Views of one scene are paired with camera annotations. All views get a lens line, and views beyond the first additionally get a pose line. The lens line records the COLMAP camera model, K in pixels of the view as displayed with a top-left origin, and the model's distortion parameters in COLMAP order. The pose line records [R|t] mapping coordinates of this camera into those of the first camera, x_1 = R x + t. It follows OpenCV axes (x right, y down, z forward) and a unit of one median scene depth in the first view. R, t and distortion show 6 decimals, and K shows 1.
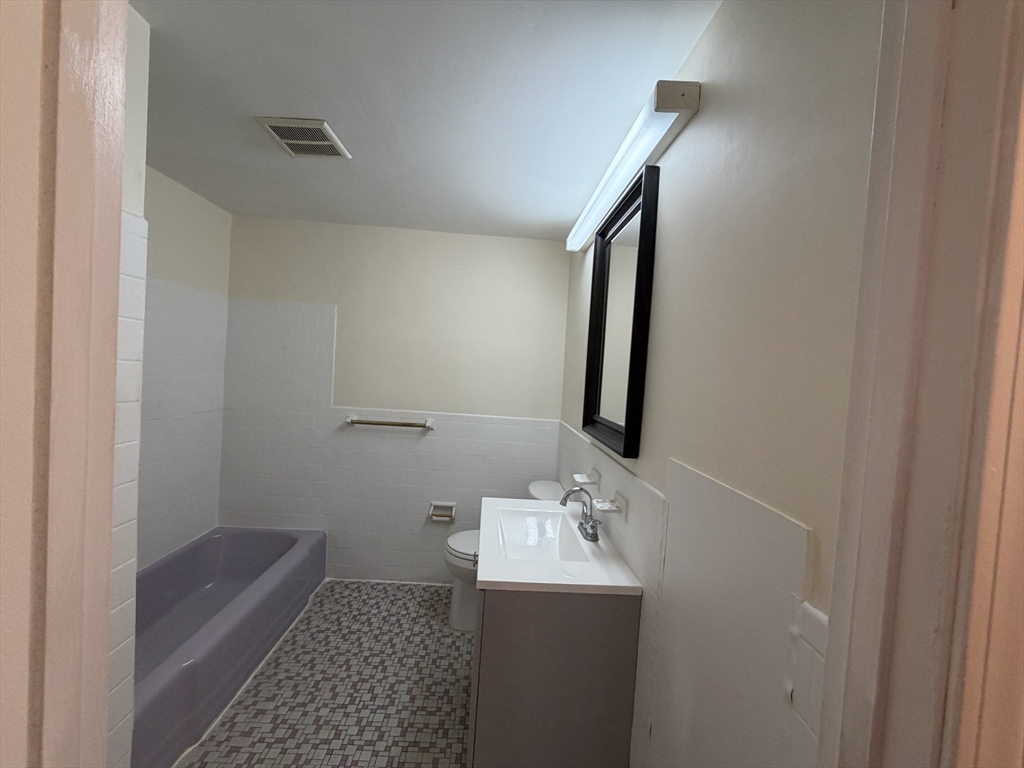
lens RADIAL K [[406.4, 0, 509.0], [0, 406.4, 383.5], [0, 0, 1]] dist [-0.000769, 0.000105]
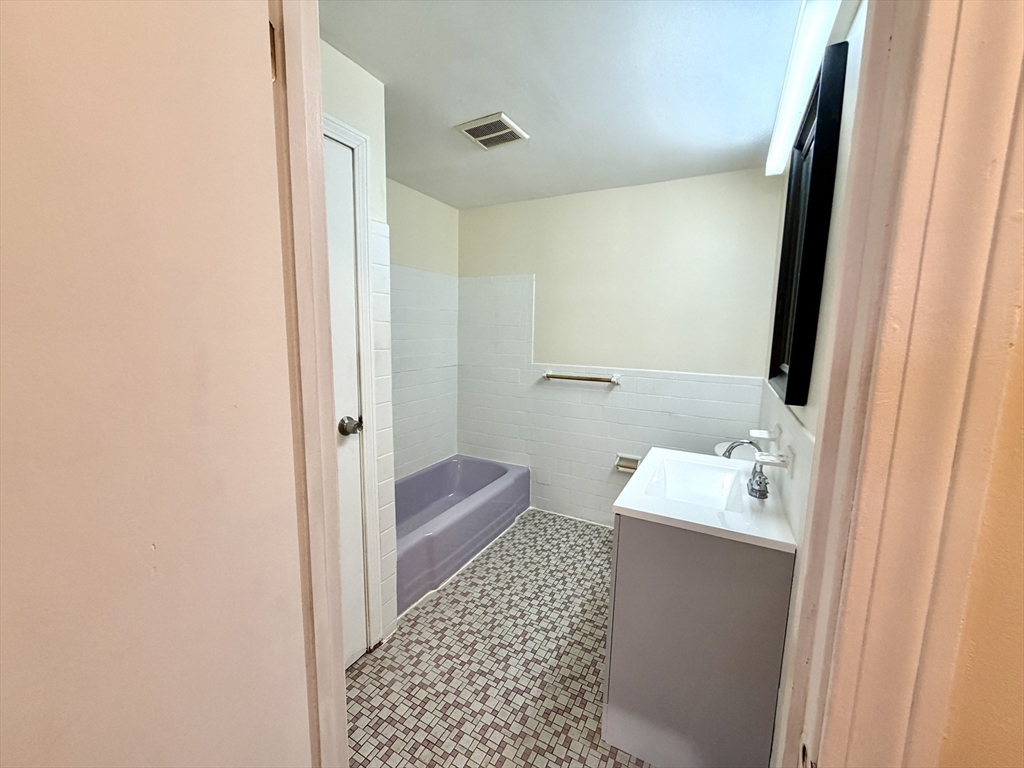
lens RADIAL K [[406.4, 0, 510.6], [0, 406.4, 383.5], [0, 0, 1]] dist [-0.000769, 0.000105]
pose [[0.859947, 0.020818, -0.509958, 0.156677], [0.018878, 0.997187, 0.072543, 0.044559], [0.510034, -0.072010, 0.857135, -0.045471]]
